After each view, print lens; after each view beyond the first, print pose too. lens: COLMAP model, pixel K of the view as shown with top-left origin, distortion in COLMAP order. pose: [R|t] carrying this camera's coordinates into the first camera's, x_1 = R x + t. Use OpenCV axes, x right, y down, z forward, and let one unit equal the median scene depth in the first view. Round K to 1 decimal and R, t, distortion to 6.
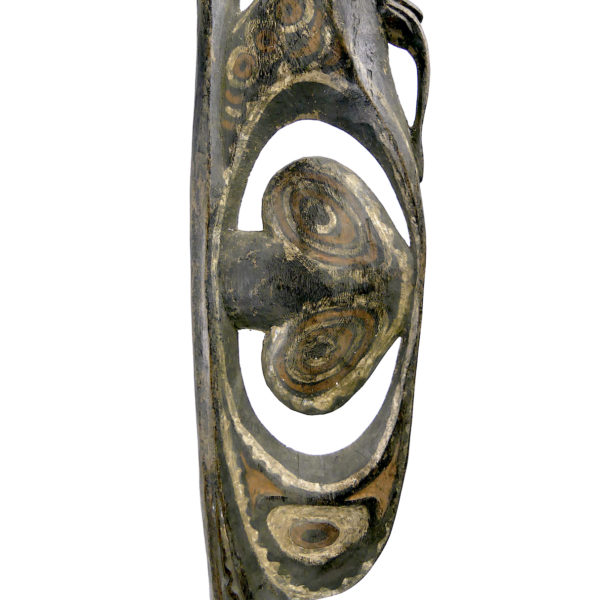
lens RADIAL K [[471.5, 0, 301.8], [0, 471.5, 304.9], [0, 0, 1]] dist [-0.026378, 0.002634]
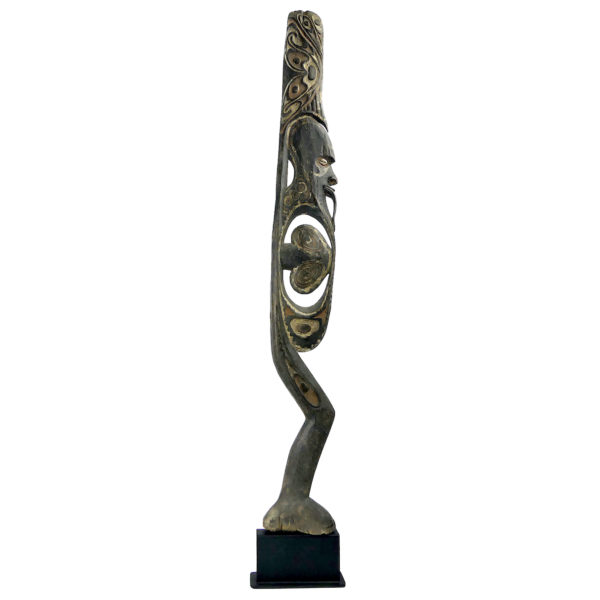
lens RADIAL K [[519.7, 0, 289.2], [0, 519.7, 316.5], [0, 0, 1]] dist [-0.024082, -0.003994]
pose [[0.997911, 0.034644, 0.054526, -0.301610], [-0.023644, 0.981347, -0.190788, 1.179592], [-0.060119, 0.189100, 0.980116, -2.860620]]
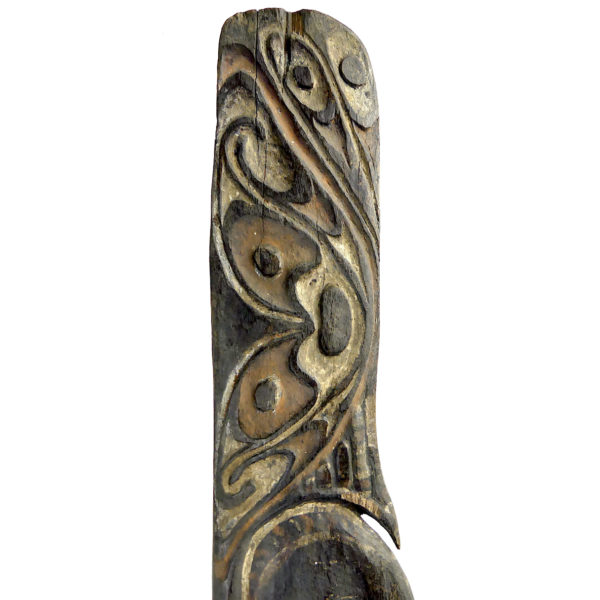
lens RADIAL K [[519.7, 0, 289.2], [0, 519.7, 316.5], [0, 0, 1]] dist [-0.024082, -0.003994]
pose [[0.995818, -0.019829, 0.089187, -0.129701], [0.016361, 0.999088, 0.039451, -1.605281], [-0.089888, -0.037827, 0.995233, -0.115040]]
